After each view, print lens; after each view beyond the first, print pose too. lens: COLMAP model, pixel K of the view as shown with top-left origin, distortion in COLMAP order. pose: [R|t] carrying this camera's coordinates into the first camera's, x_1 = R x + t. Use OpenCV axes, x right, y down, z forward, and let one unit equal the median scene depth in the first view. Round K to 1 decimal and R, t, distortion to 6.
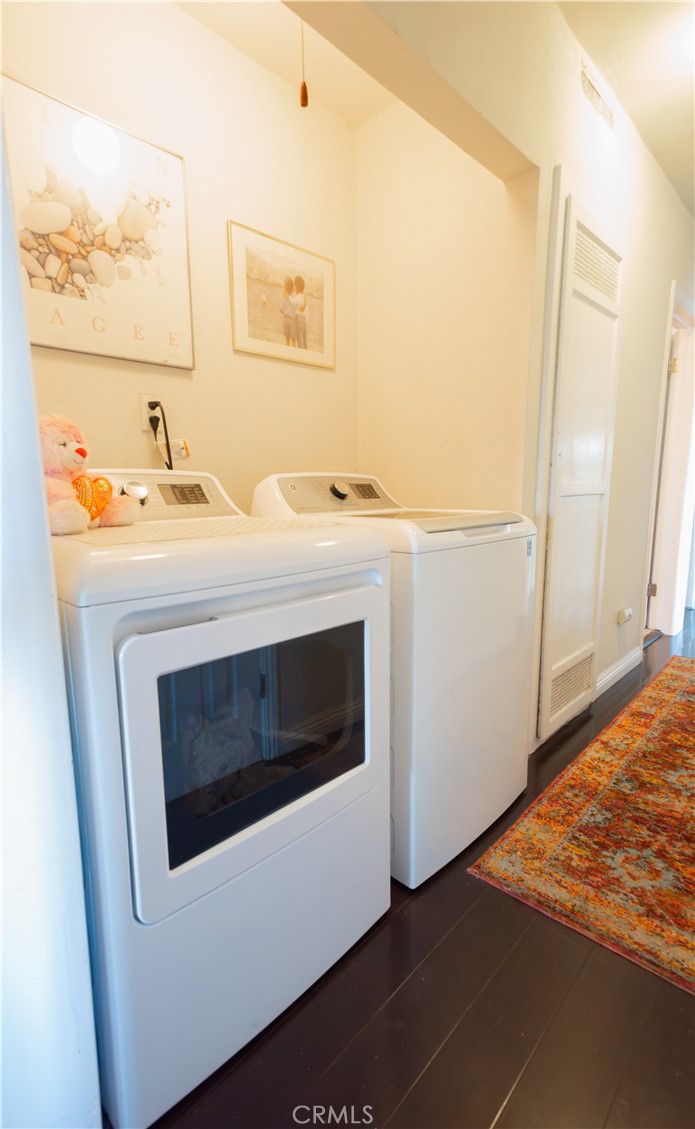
lens RADIAL K [[530.8, 0, 347.5], [0, 530.8, 564.5], [0, 0, 1]] dist [0.051904, 0.000572]
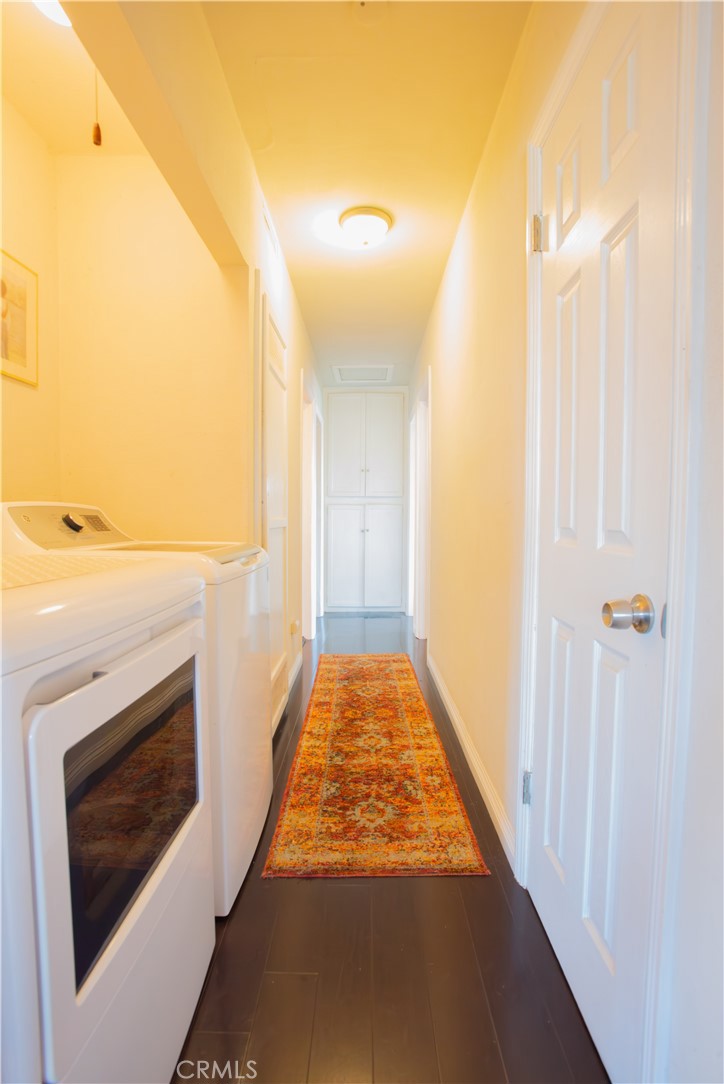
lens RADIAL K [[525.9, 0, 362.0], [0, 525.9, 542.0], [0, 0, 1]] dist [0.024717, 0.000511]
pose [[0.732965, -0.017942, 0.680030, -0.276842], [0.085571, 0.994144, -0.066002, -0.005248], [-0.674863, 0.106568, 0.730208, 0.021030]]
